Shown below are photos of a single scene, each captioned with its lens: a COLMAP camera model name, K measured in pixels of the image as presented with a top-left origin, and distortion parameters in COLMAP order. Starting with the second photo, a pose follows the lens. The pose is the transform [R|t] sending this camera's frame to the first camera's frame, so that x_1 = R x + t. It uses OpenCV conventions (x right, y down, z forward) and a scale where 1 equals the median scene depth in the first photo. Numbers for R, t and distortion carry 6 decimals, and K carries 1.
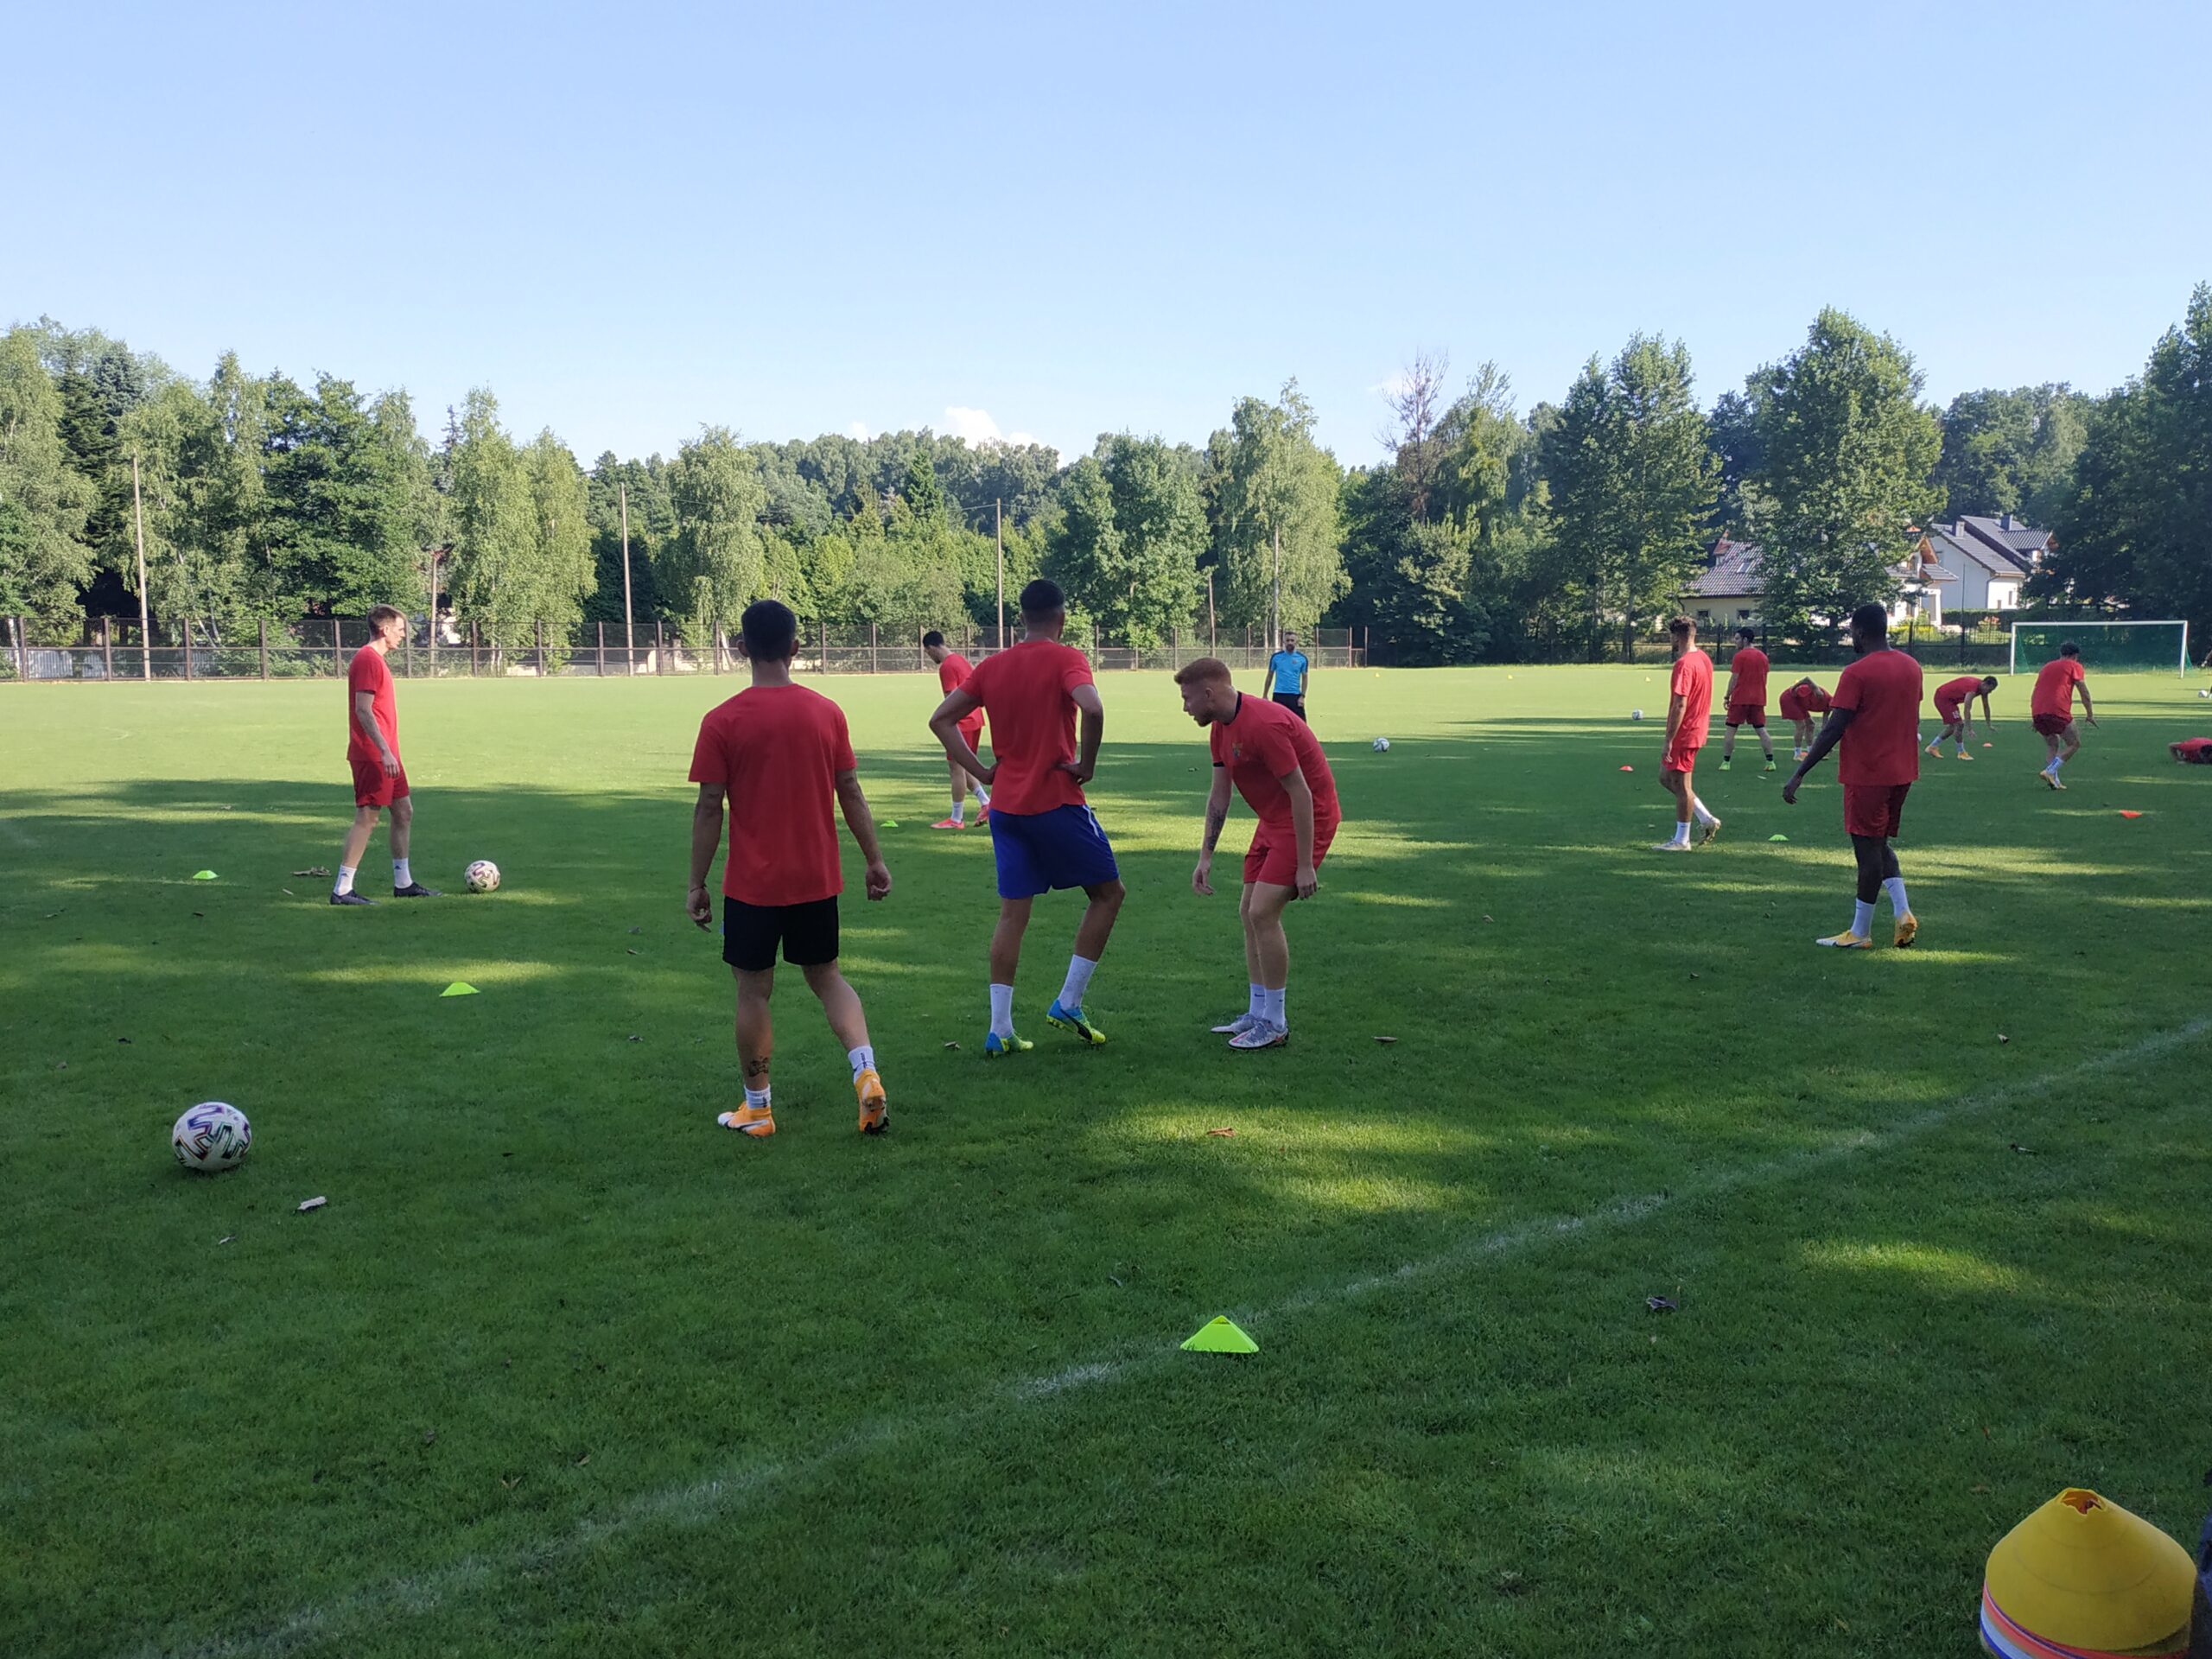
lens RADIAL K [[1791.3, 0, 1089.9], [0, 1791.3, 857.9], [0, 0, 1]] dist [0.054056, -0.093371]
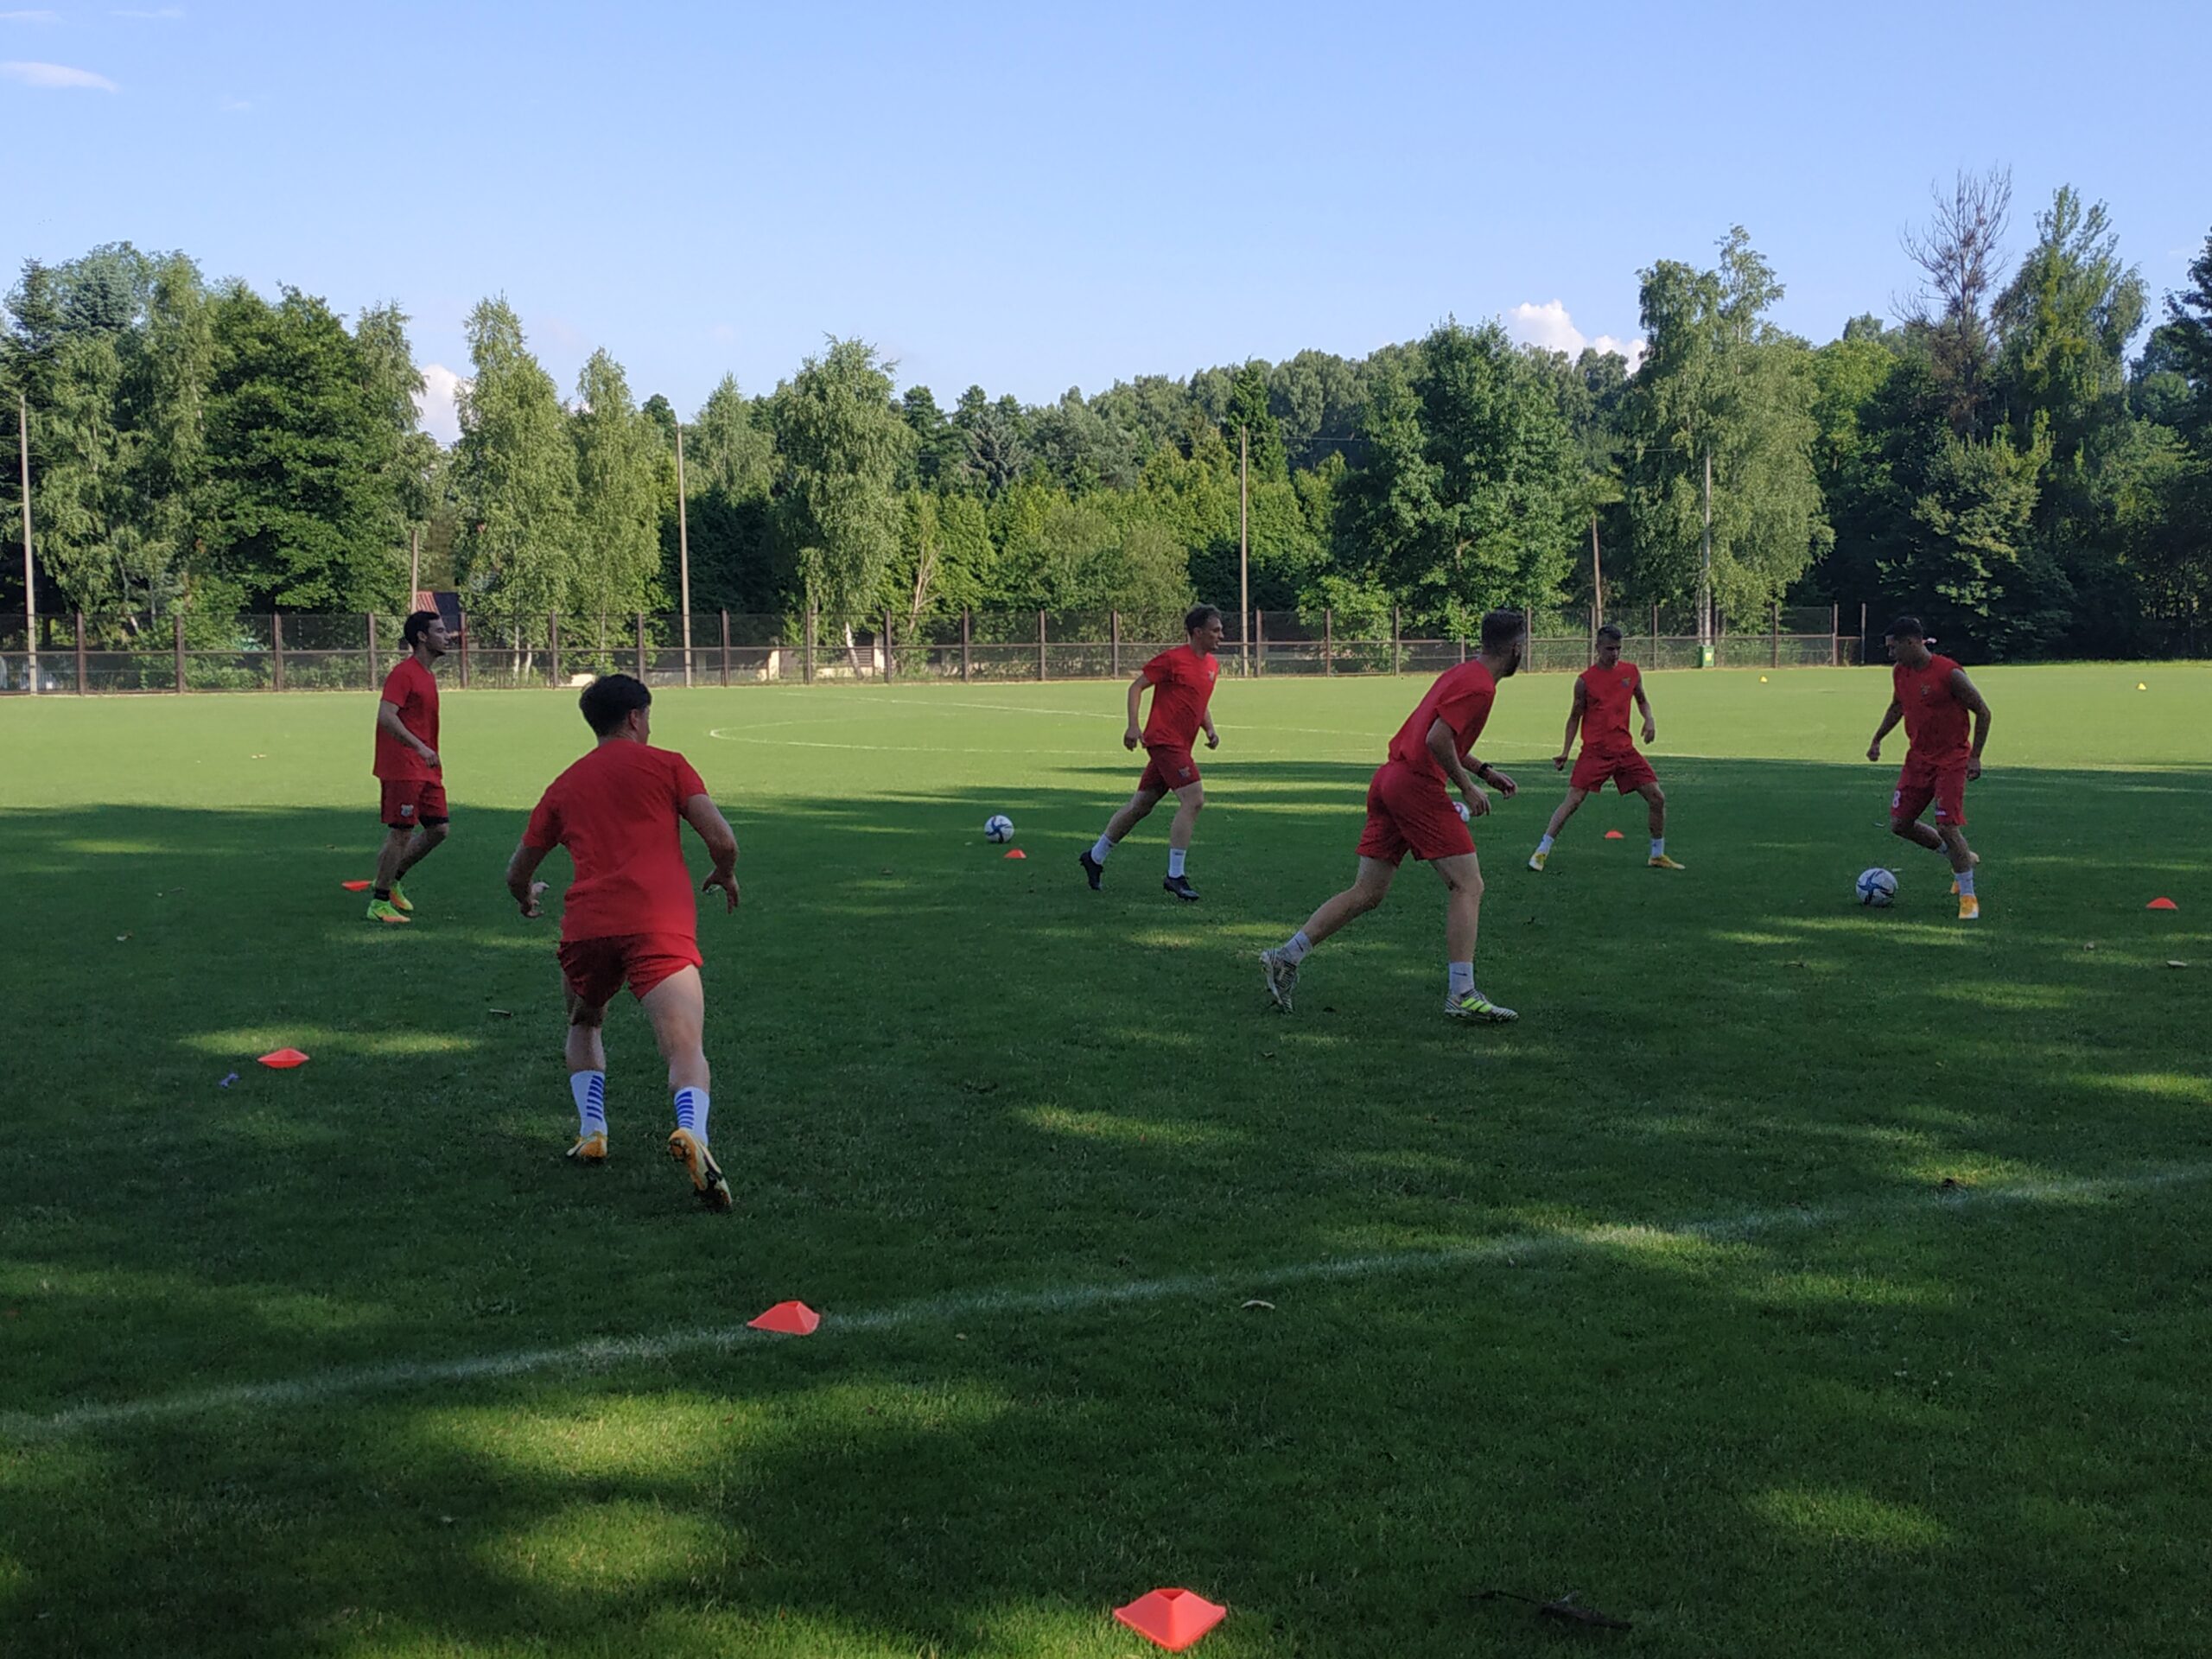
lens RADIAL K [[2422.9, 0, 1082.5], [0, 2422.9, 884.2], [0, 0, 1]] dist [0.060715, 0.000000]
pose [[0.959075, 0.020140, -0.282436, 0.162746], [-0.024809, 0.999608, -0.012964, -0.010616], [0.282064, 0.019440, 0.959198, 0.091190]]
